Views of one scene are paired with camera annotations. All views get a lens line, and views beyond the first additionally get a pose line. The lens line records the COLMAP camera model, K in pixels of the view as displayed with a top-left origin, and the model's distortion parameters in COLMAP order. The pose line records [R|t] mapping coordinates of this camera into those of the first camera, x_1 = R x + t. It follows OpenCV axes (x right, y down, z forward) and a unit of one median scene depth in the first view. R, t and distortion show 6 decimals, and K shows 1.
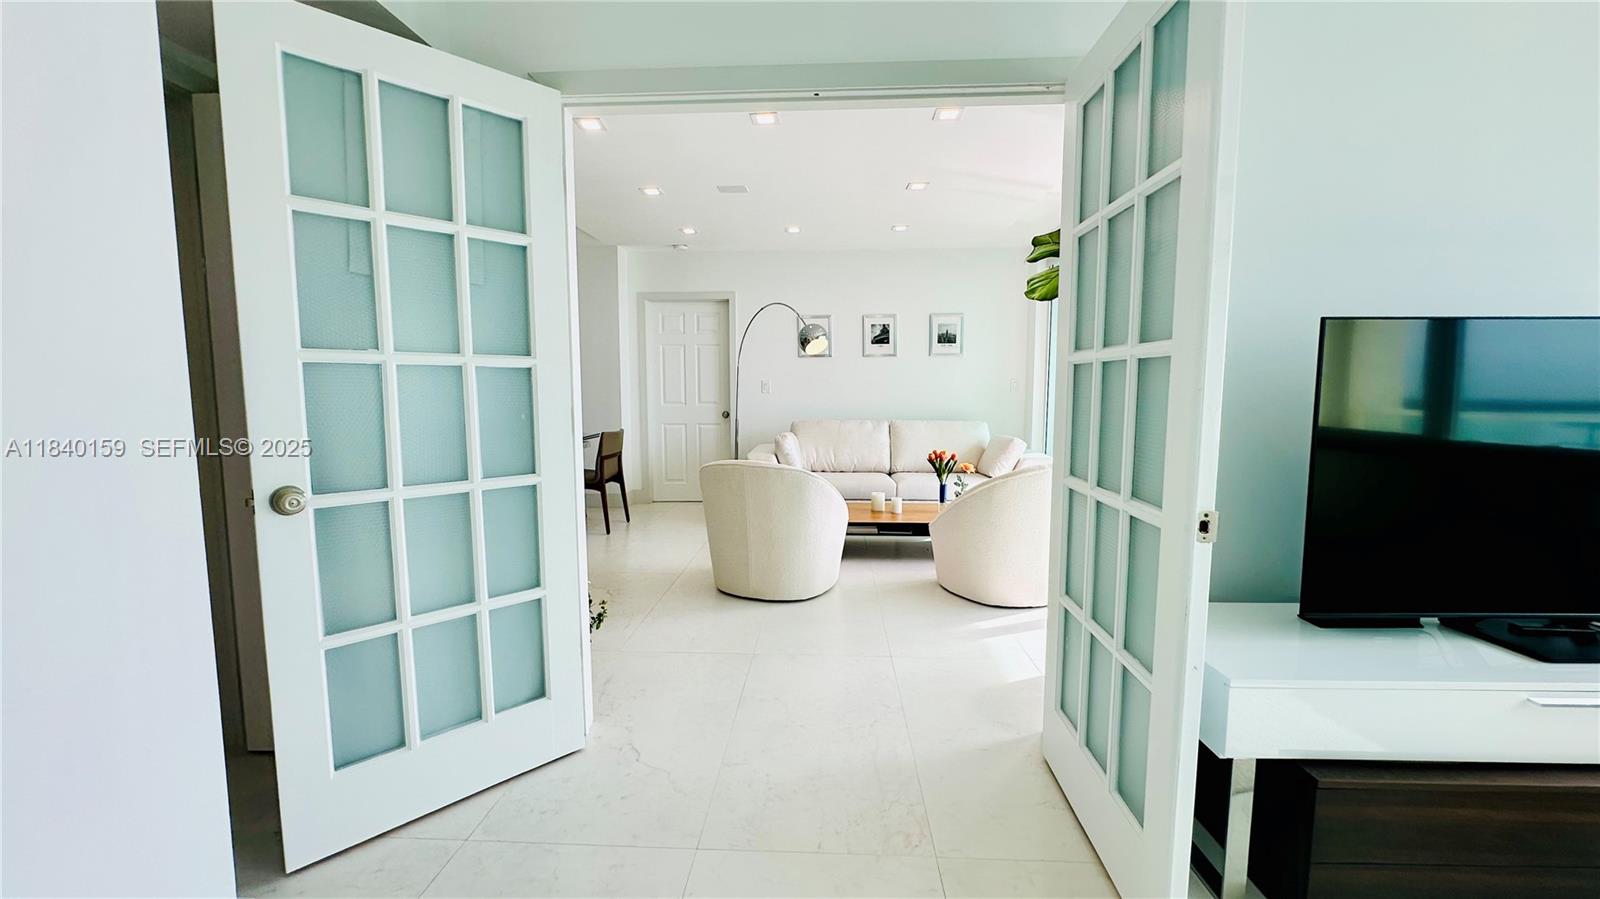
lens RADIAL K [[642.8, 0, 800.0], [0, 642.8, 449.5], [0, 0, 1]] dist [0.000268, -0.000006]
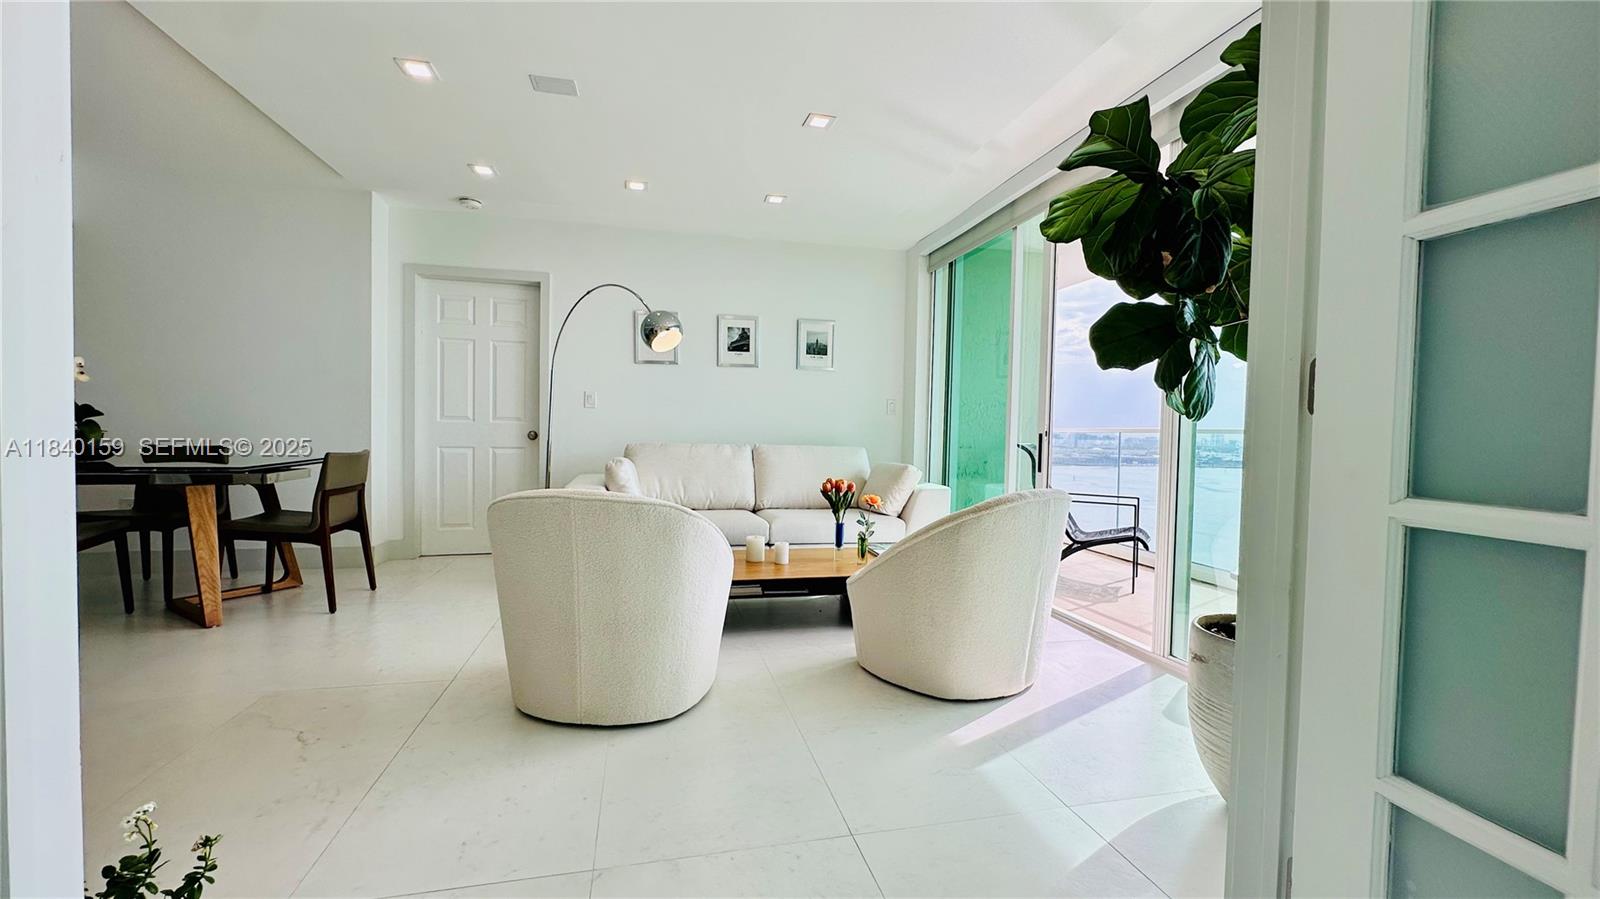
lens RADIAL K [[642.8, 0, 800.0], [0, 642.8, 449.5], [0, 0, 1]] dist [0.000268, -0.000006]
pose [[0.959731, 0.010466, 0.280725, -0.031195], [0.006511, 0.998209, -0.059474, 0.009899], [-0.280844, 0.058907, 0.957944, 0.229243]]
